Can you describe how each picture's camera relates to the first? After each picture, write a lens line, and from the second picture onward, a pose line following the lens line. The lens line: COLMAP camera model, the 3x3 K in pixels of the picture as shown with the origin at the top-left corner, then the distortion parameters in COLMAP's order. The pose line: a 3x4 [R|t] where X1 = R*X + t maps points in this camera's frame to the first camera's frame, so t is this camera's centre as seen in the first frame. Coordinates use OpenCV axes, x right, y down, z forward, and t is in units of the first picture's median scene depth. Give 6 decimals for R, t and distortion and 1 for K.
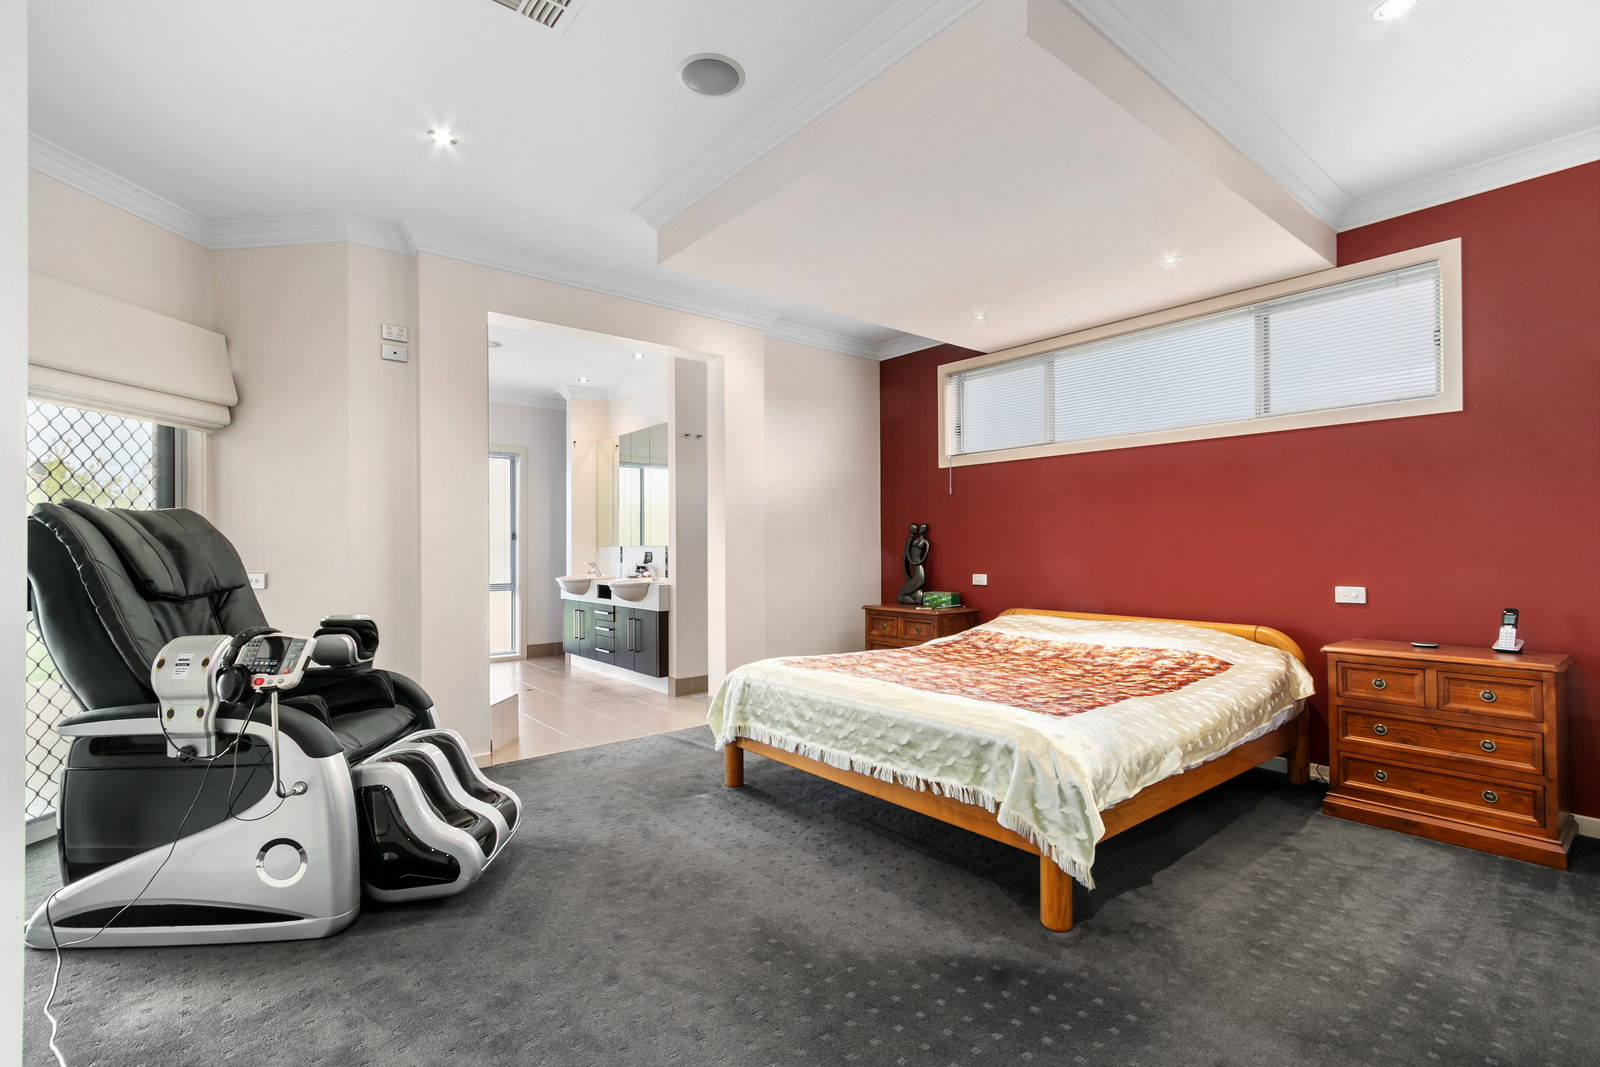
lens RADIAL K [[728.2, 0, 795.6], [0, 728.2, 539.3], [0, 0, 1]] dist [0.003138, -0.000485]
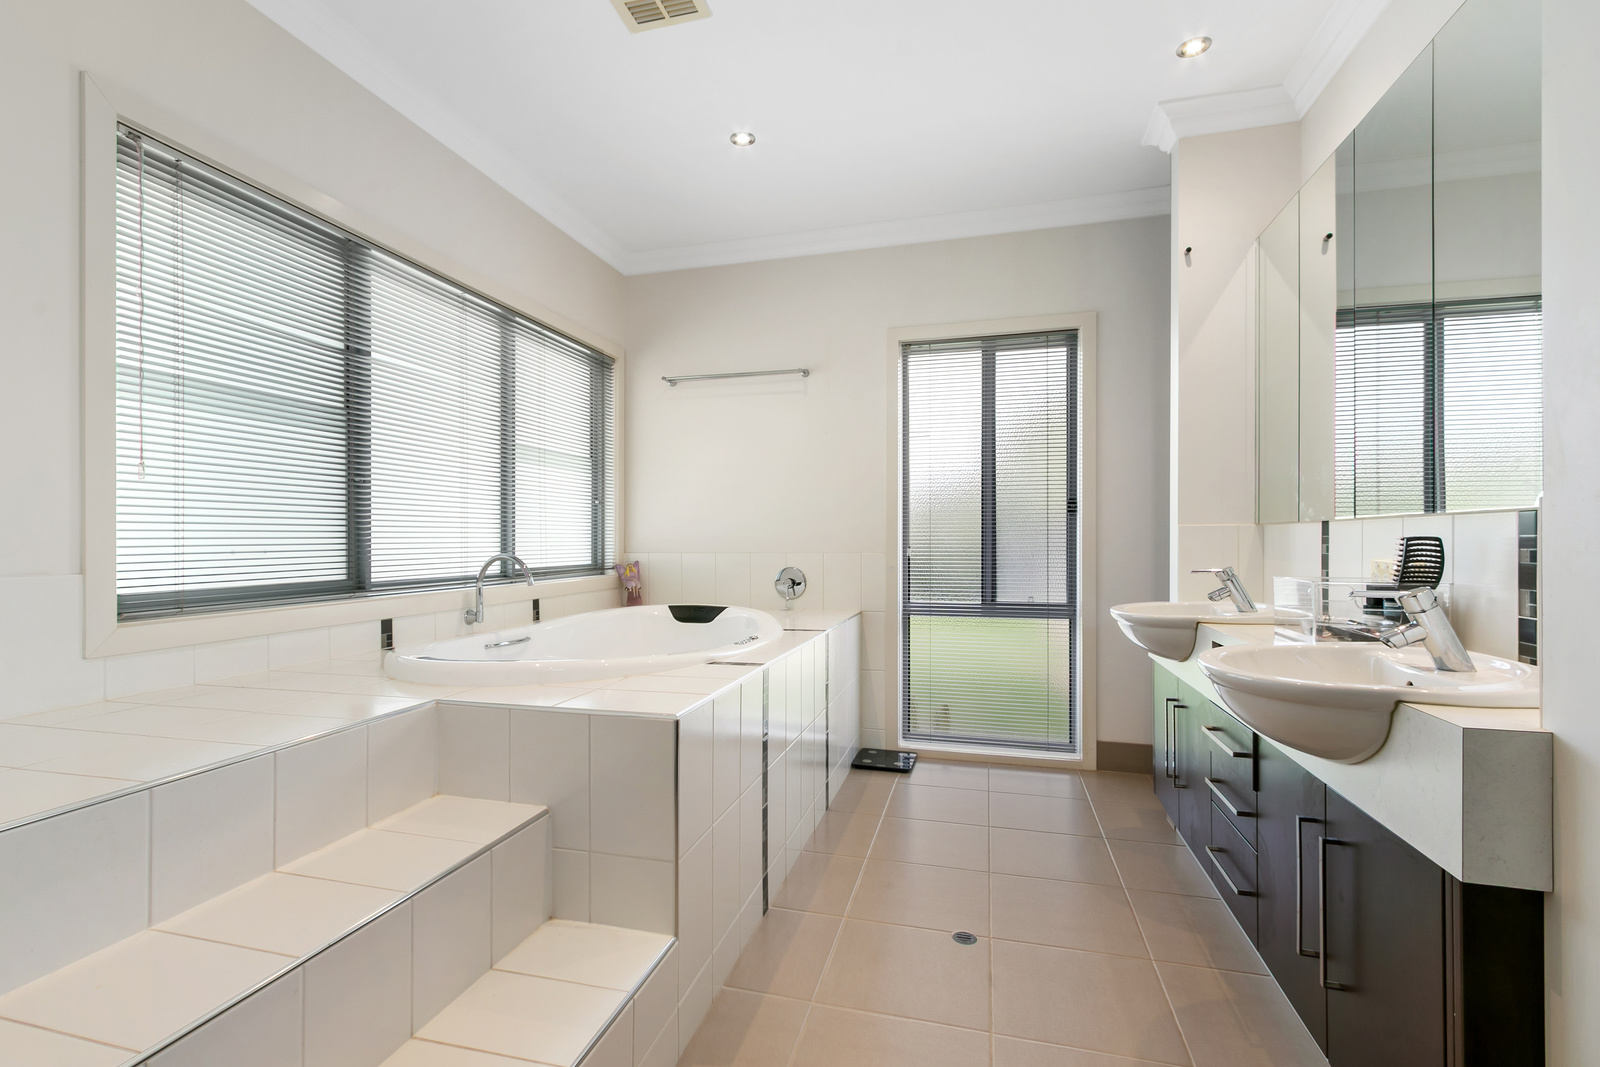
lens RADIAL K [[728.2, 0, 788.7], [0, 728.2, 536.3], [0, 0, 1]] dist [0.003138, -0.000485]
pose [[0.573633, 0.004931, -0.819097, -0.123642], [0.003497, 0.999958, 0.008469, 0.013681], [0.819105, -0.007722, 0.573592, 0.686222]]
